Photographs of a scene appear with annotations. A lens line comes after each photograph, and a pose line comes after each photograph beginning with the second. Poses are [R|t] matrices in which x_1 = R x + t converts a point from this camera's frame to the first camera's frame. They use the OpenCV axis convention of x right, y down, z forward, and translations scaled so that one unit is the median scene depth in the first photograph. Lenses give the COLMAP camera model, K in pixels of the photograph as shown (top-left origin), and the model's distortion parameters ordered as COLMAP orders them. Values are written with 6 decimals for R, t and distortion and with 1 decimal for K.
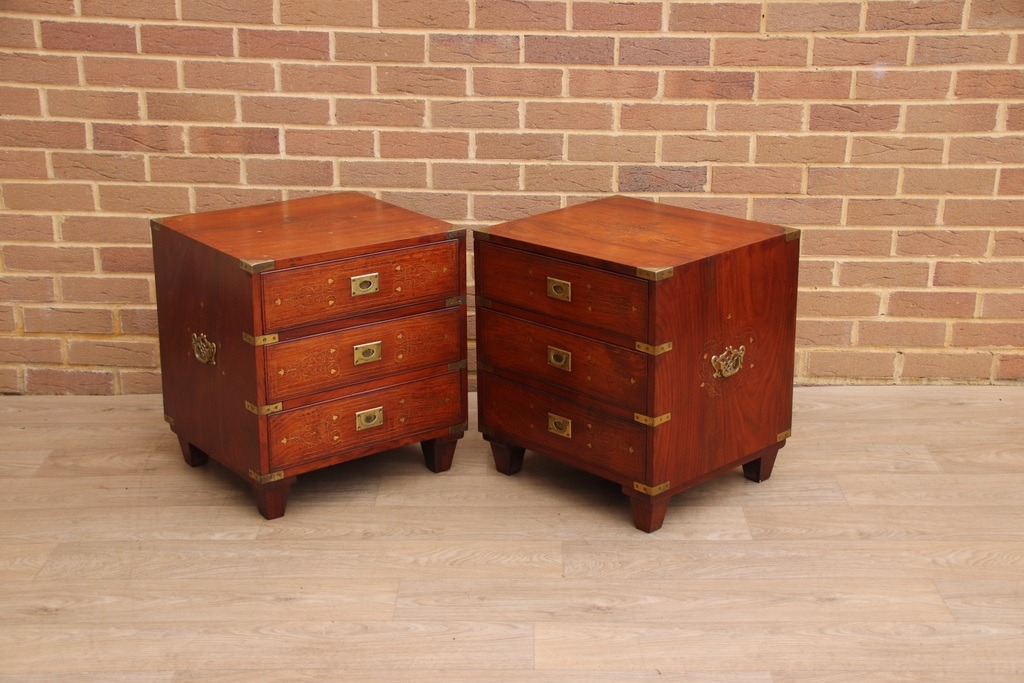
lens RADIAL K [[1485.3, 0, 513.0], [0, 1485.3, 361.3], [0, 0, 1]] dist [0.276763, 0.000000]
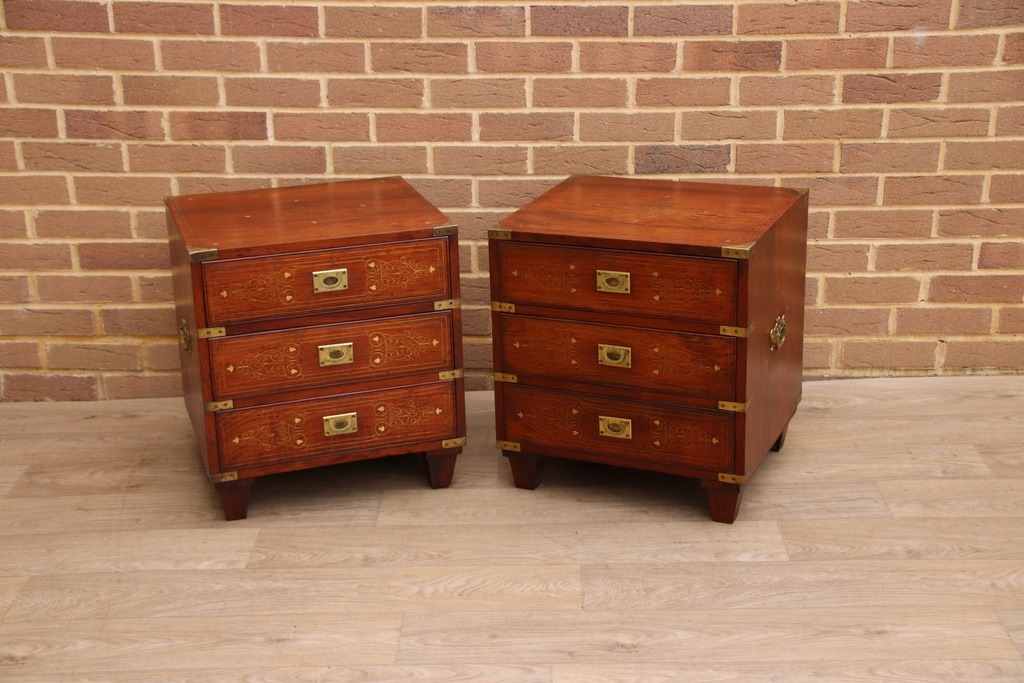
lens RADIAL K [[1485.3, 0, 513.8], [0, 1485.3, 357.5], [0, 0, 1]] dist [0.276763, 0.000000]
pose [[0.999821, -0.017148, -0.008034, 0.001242], [0.017351, 0.999515, 0.025867, -0.025616], [0.007586, -0.026002, 0.999633, 0.072644]]
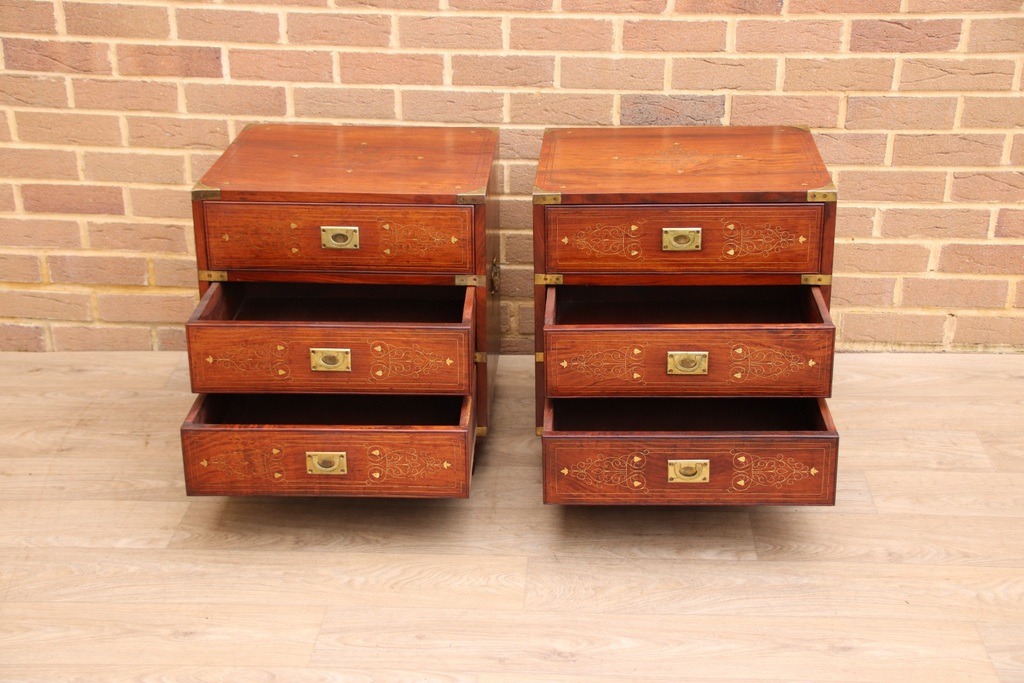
lens RADIAL K [[1485.3, 0, 505.0], [0, 1485.3, 357.2], [0, 0, 1]] dist [0.276763, 0.000000]
pose [[0.998789, 0.012744, -0.047515, 0.048271], [-0.009427, 0.997545, 0.069394, -0.041218], [0.048283, -0.068862, 0.996457, 0.141309]]
